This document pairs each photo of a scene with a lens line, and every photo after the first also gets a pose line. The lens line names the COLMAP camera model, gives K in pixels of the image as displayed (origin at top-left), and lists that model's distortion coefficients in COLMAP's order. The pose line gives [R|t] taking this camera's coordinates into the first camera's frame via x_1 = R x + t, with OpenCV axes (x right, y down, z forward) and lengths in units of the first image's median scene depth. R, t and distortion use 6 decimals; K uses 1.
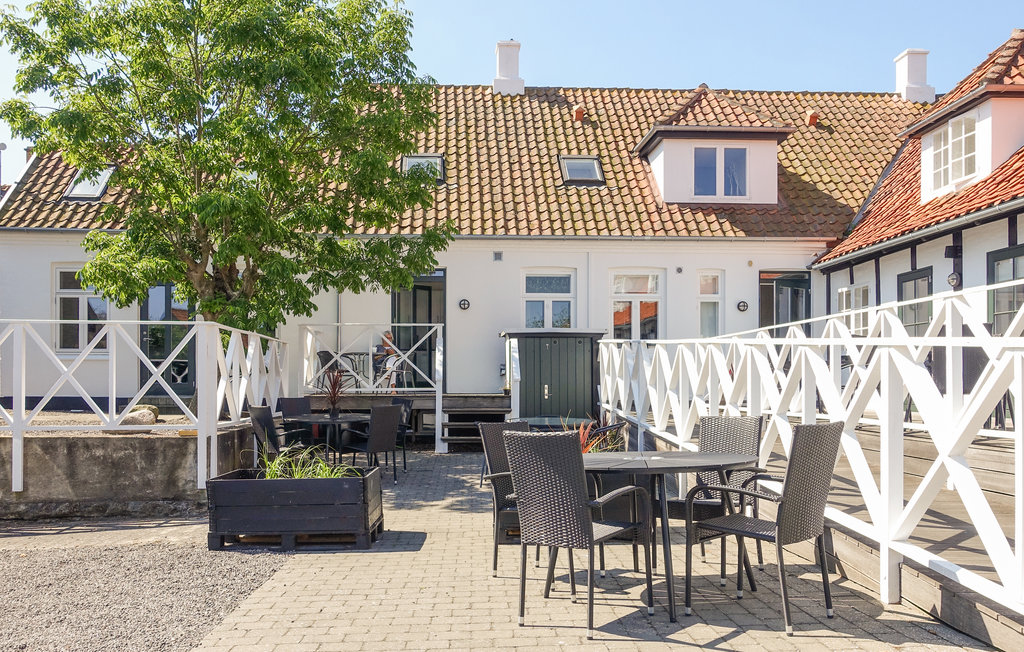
lens RADIAL K [[786.4, 0, 493.9], [0, 786.4, 386.2], [0, 0, 1]] dist [0.001181, 0.000419]
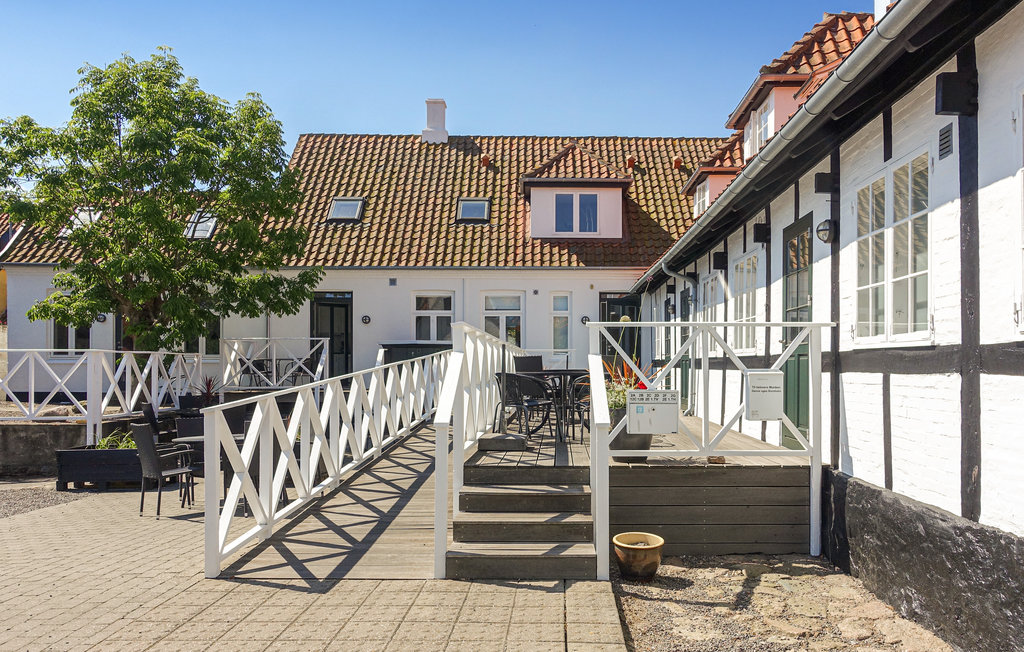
lens RADIAL K [[783.9, 0, 565.2], [0, 783.9, 365.0], [0, 0, 1]] dist [0.006810, 0.002421]
pose [[0.999791, 0.000697, -0.020423, 0.296703], [-0.000743, 0.999997, -0.002219, -0.025007], [0.020421, 0.002234, 0.999789, -0.264658]]
